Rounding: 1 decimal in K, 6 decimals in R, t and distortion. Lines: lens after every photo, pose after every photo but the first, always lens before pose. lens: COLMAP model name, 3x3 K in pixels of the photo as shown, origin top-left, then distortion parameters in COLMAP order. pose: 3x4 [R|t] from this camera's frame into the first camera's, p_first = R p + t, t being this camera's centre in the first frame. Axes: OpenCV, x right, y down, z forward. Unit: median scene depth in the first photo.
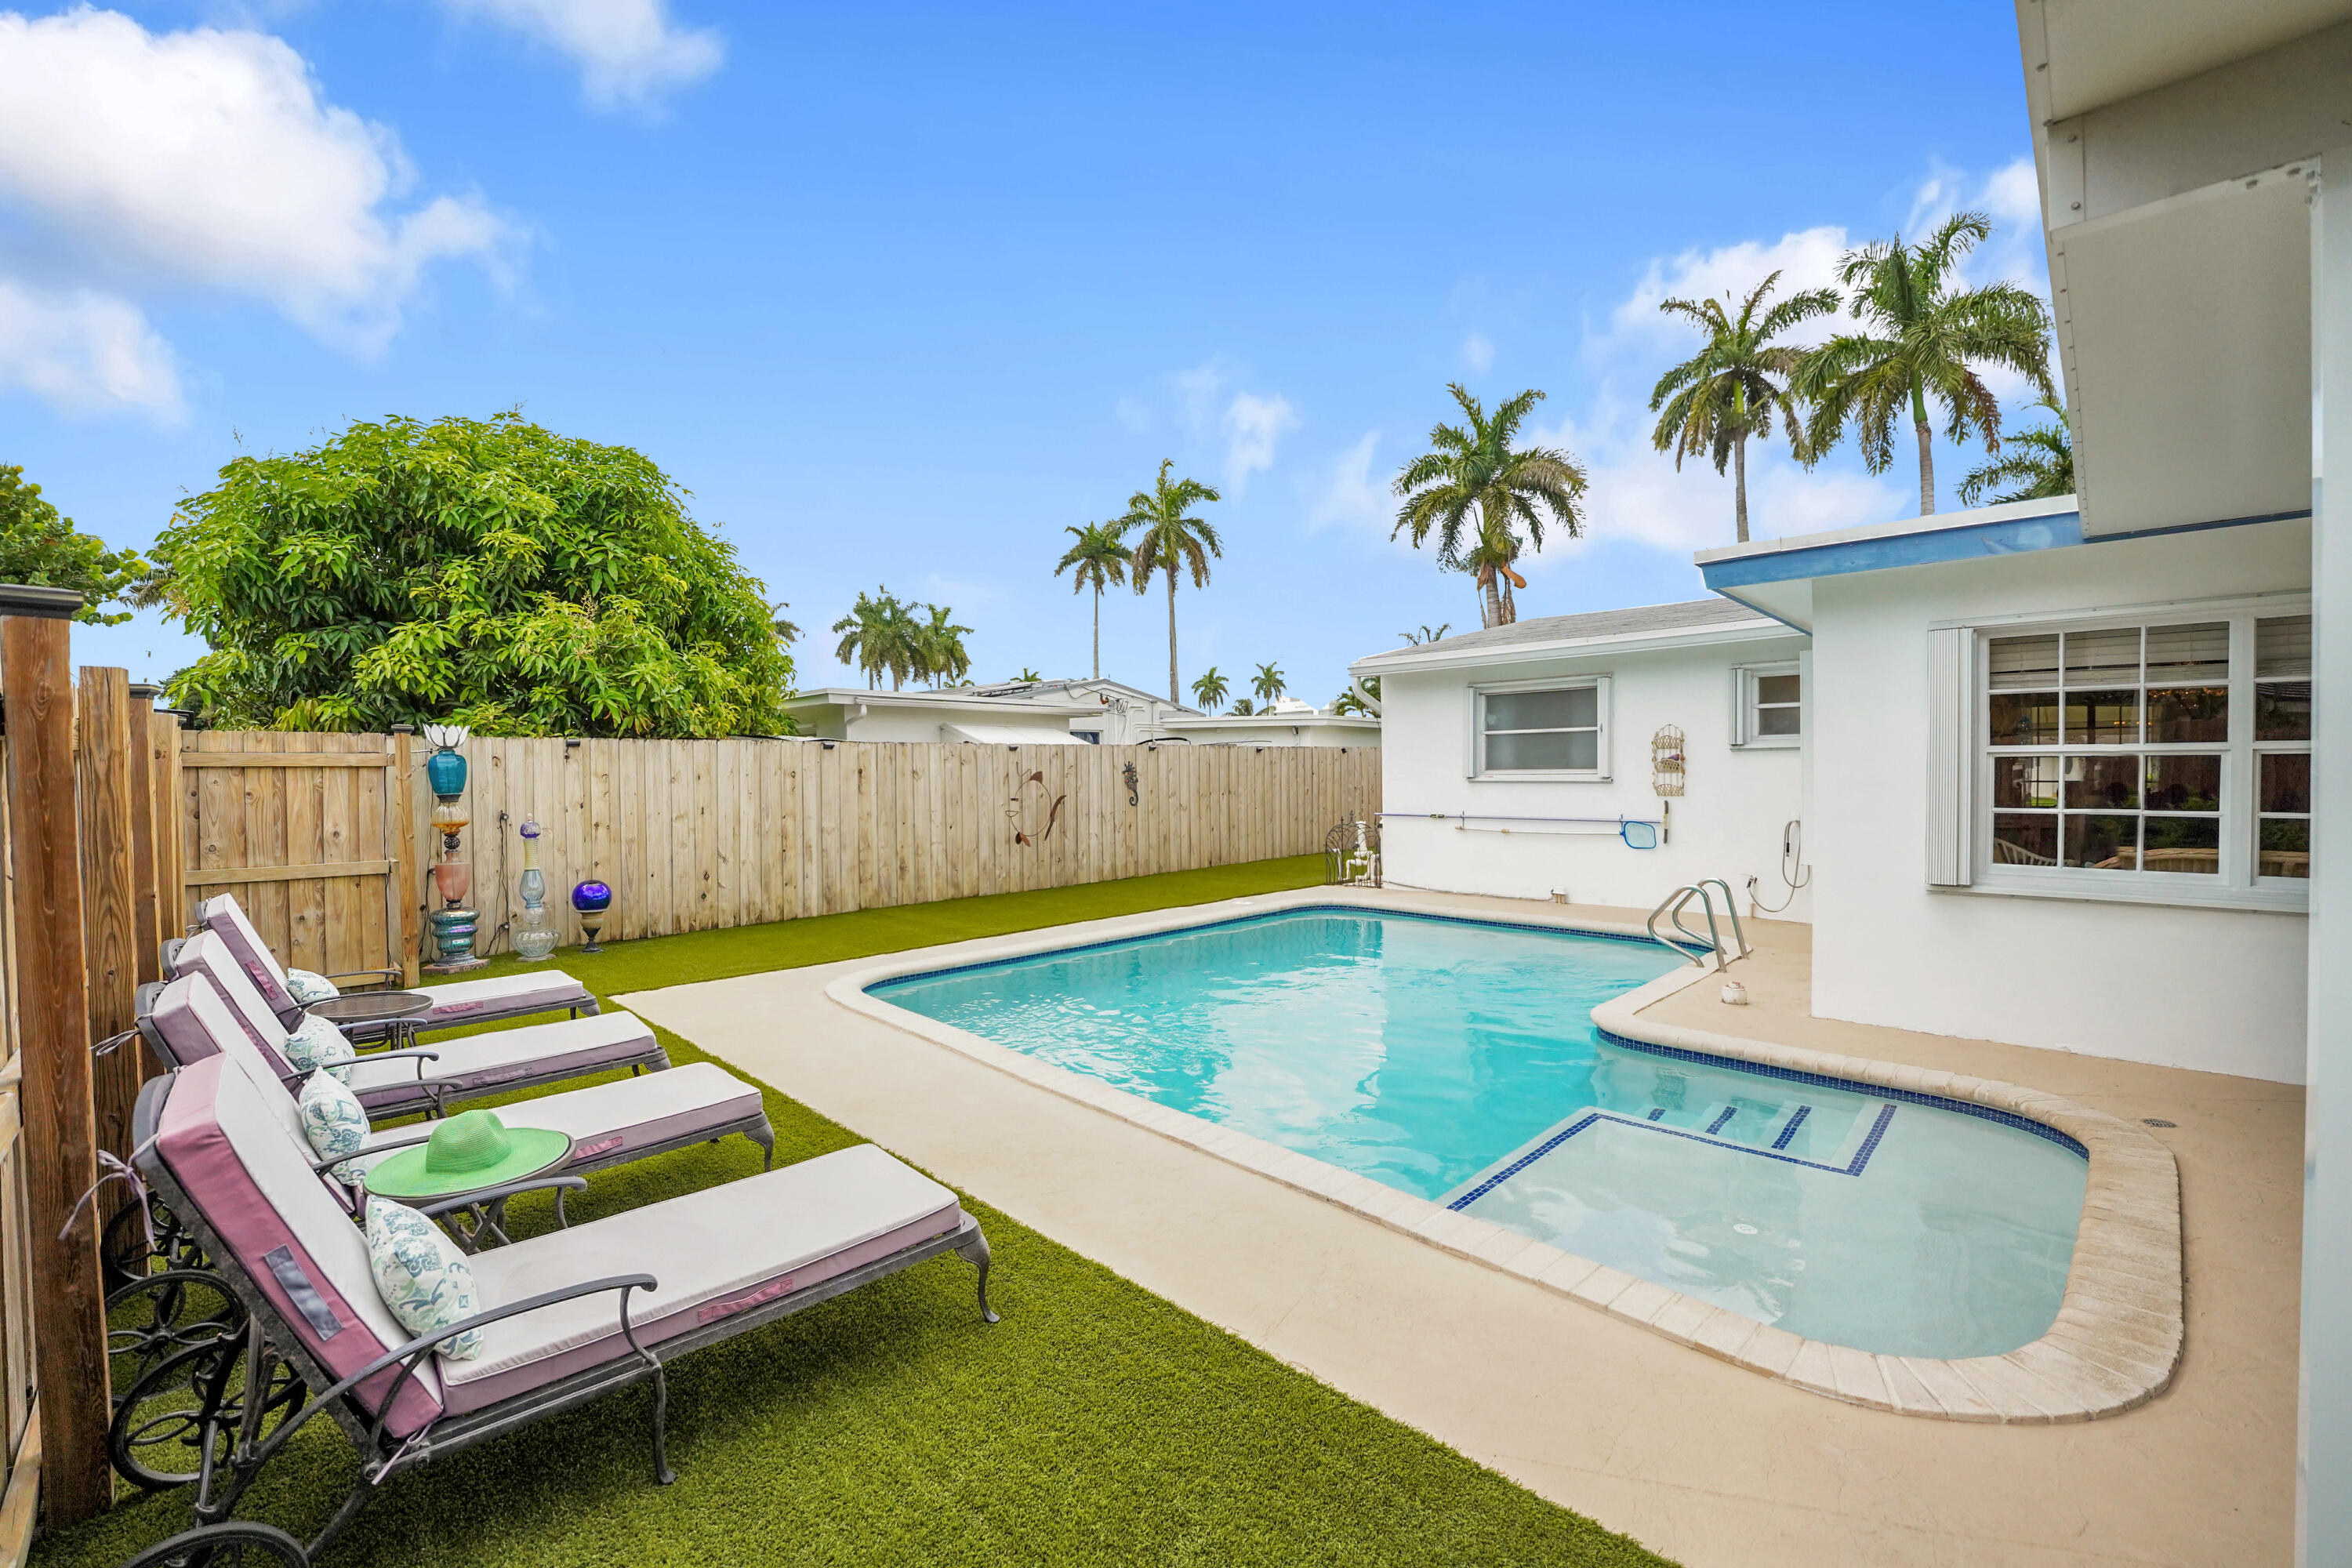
lens RADIAL K [[958.7, 0, 1176.3], [0, 958.7, 784.7], [0, 0, 1]] dist [-0.027851, 0.003003]
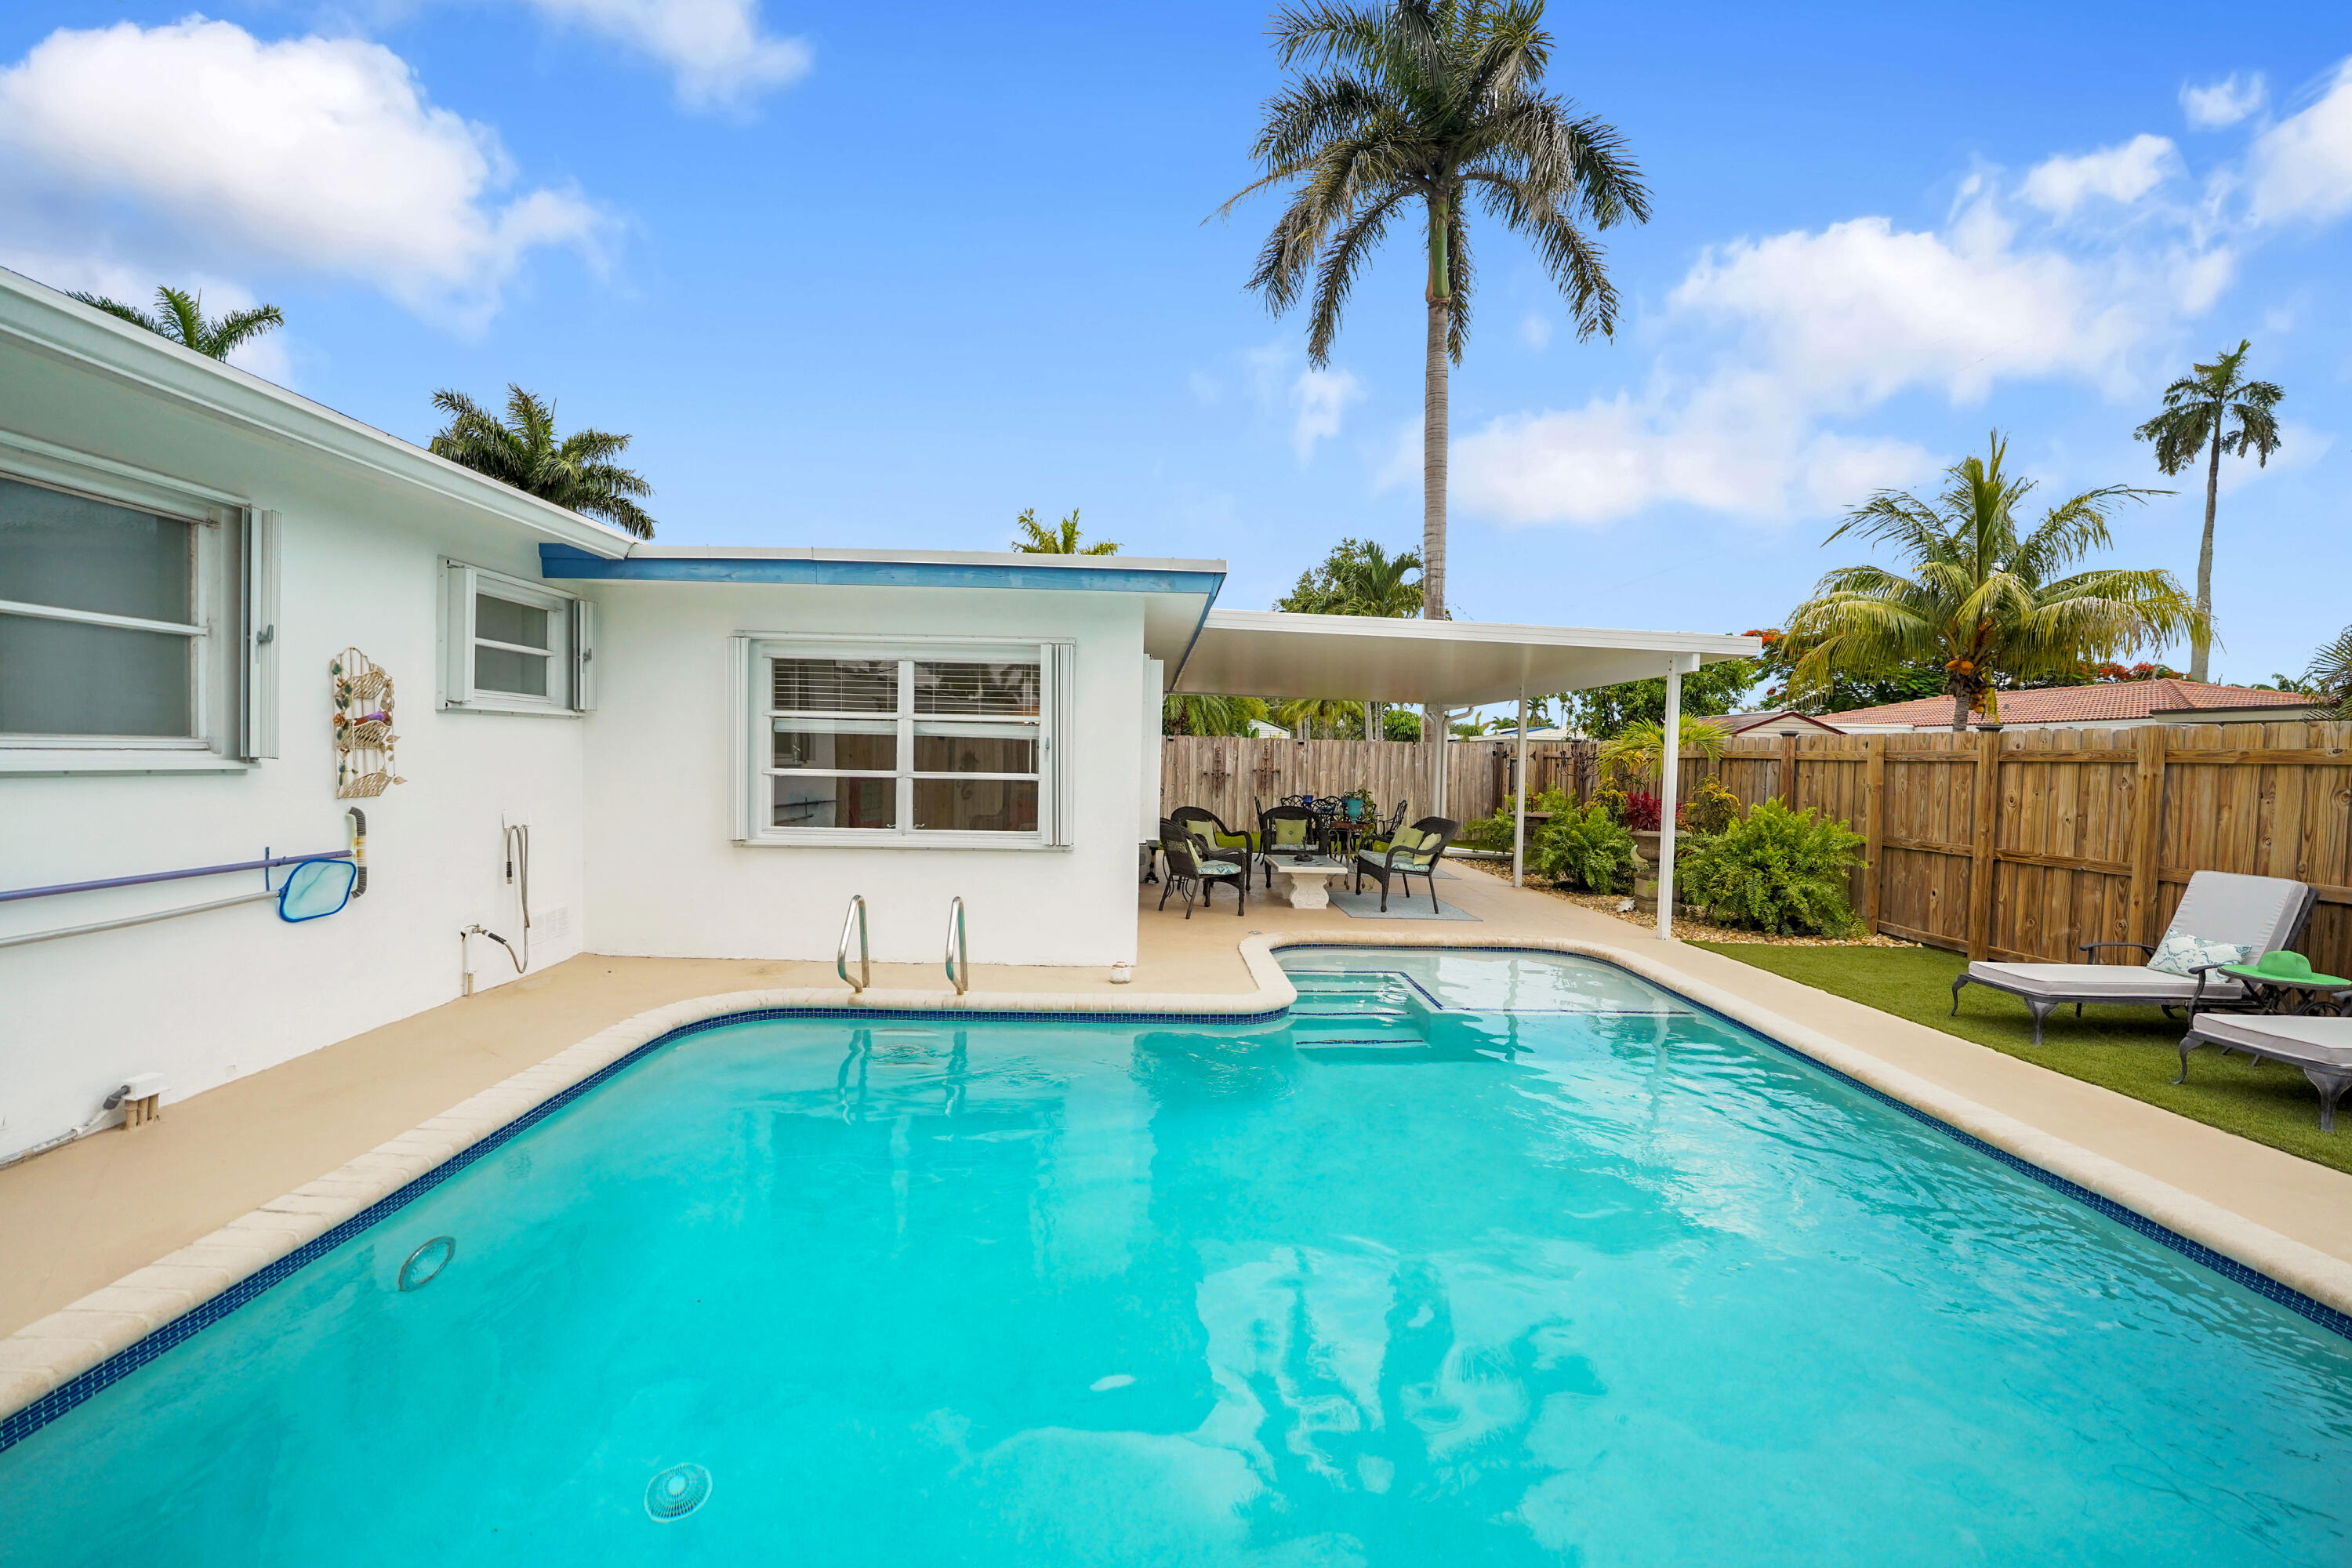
lens RADIAL K [[958.7, 0, 1176.4], [0, 958.7, 789.8], [0, 0, 1]] dist [-0.027851, 0.003003]
pose [[-0.724518, -0.029168, 0.688638, -0.137671], [-0.004953, 0.999299, 0.037116, -0.014912], [-0.689238, 0.023480, -0.724154, 1.338097]]
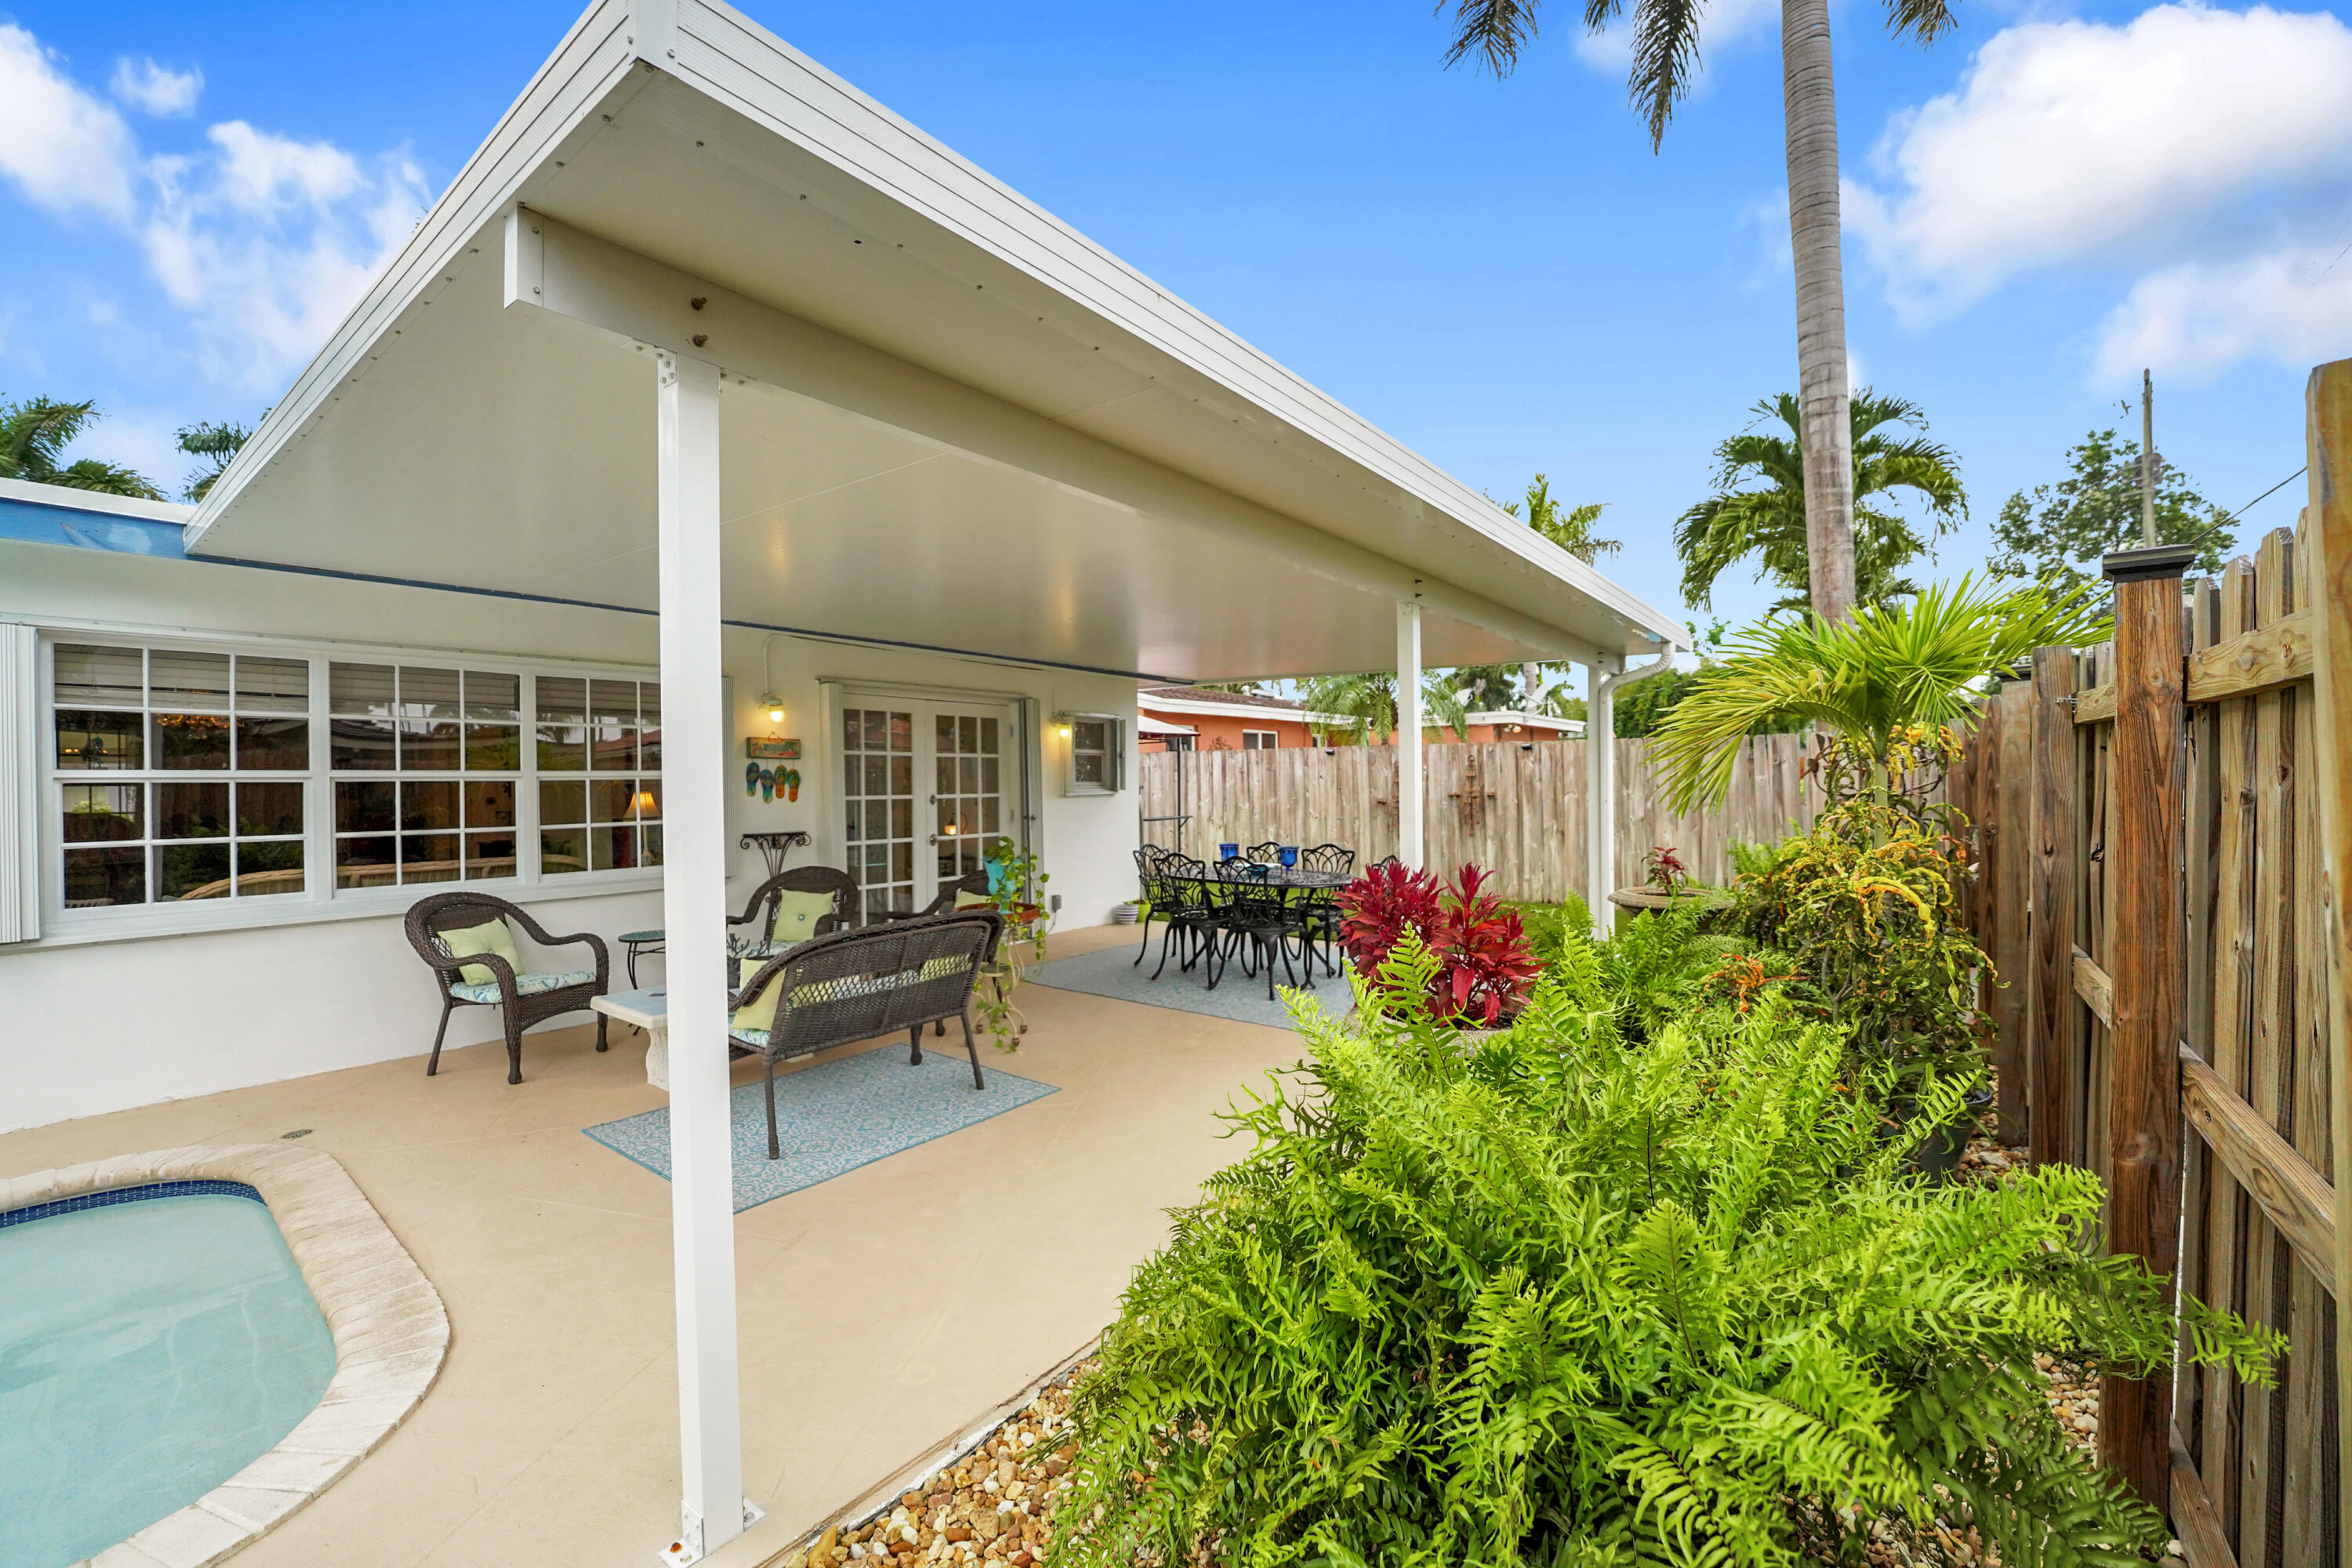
lens RADIAL K [[958.7, 0, 1170.1], [0, 958.7, 786.8], [0, 0, 1]] dist [-0.027851, 0.003003]
pose [[-0.118251, 0.003716, 0.992977, -0.051466], [0.026304, 0.999654, -0.000609, 0.000363], [-0.992635, 0.026047, -0.118308, 0.070899]]
